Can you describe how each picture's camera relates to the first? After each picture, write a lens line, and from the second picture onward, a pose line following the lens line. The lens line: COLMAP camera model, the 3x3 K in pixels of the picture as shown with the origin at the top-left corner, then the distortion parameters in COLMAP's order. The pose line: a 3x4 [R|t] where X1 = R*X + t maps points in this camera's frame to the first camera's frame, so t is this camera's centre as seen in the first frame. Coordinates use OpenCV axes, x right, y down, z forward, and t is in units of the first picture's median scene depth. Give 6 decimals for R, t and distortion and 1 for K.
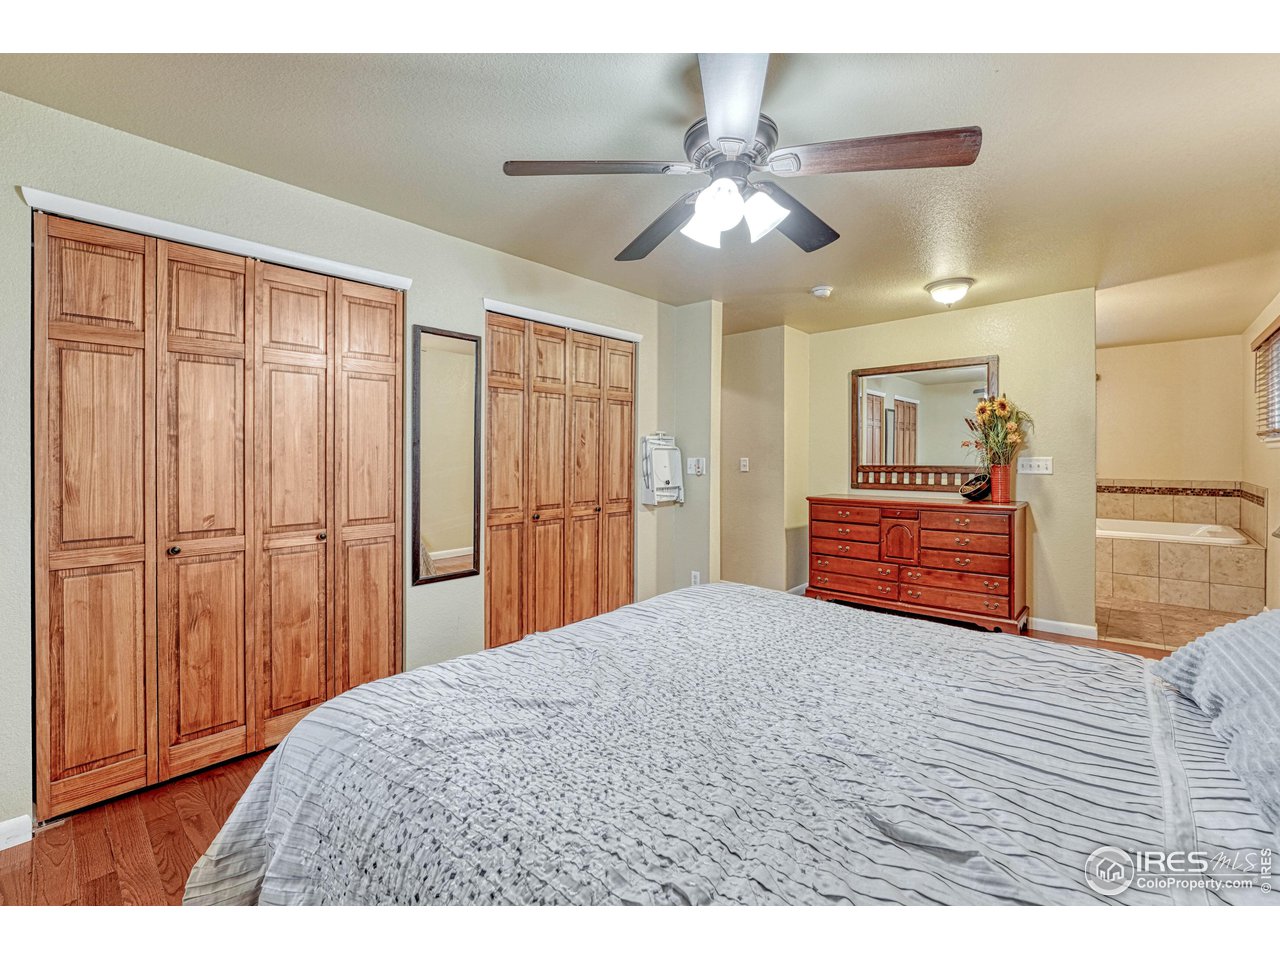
lens RADIAL K [[553.9, 0, 638.1], [0, 553.9, 473.6], [0, 0, 1]] dist [-0.022077, -0.000608]
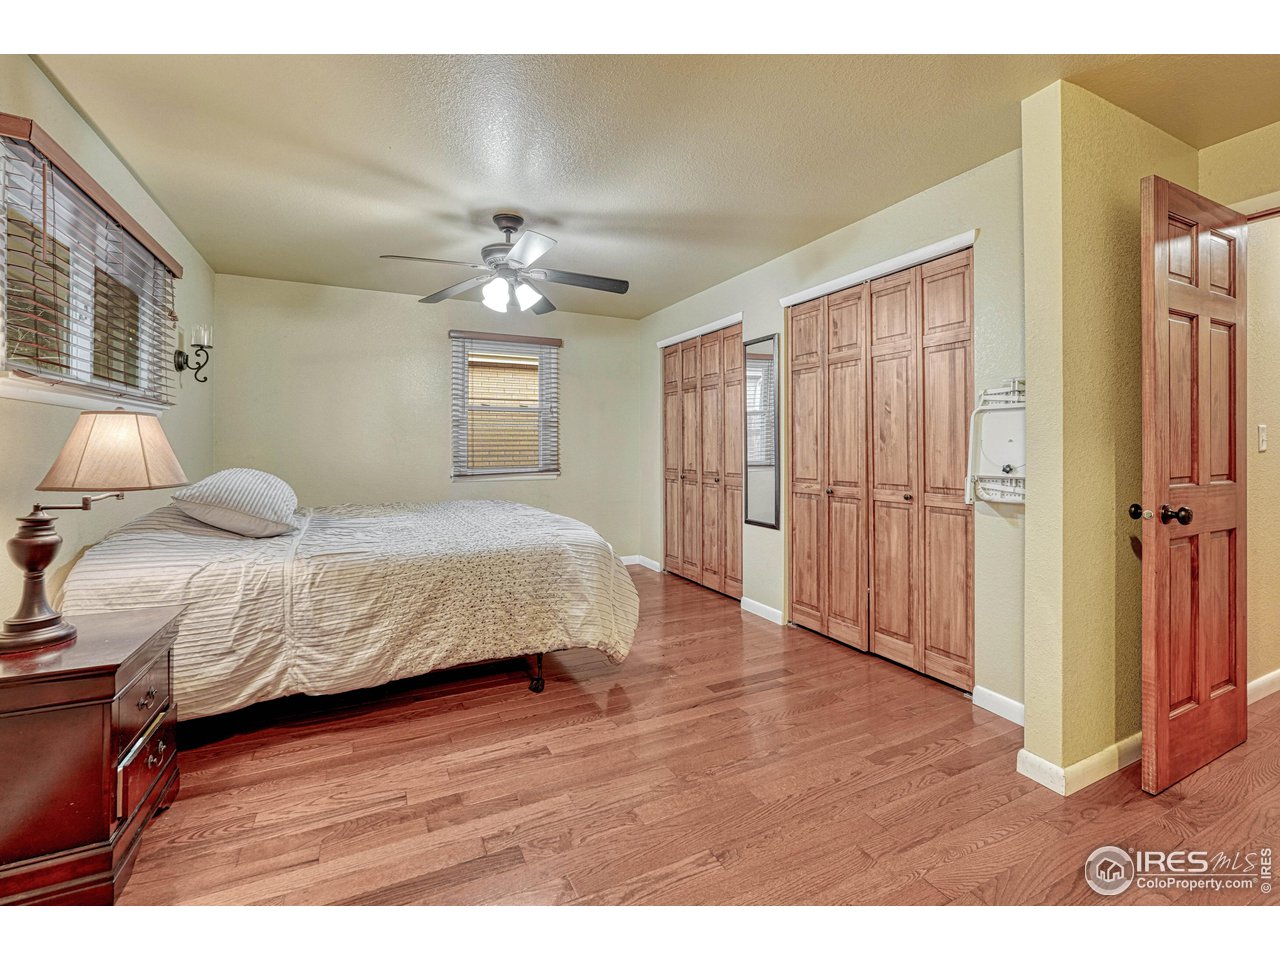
lens RADIAL K [[553.9, 0, 631.7], [0, 553.9, 436.5], [0, 0, 1]] dist [-0.022077, -0.000608]
pose [[-0.374264, -0.005917, -0.927303, 0.848559], [-0.012835, 0.999917, -0.001201, -0.013974], [0.927233, 0.011452, -0.374309, 1.025702]]
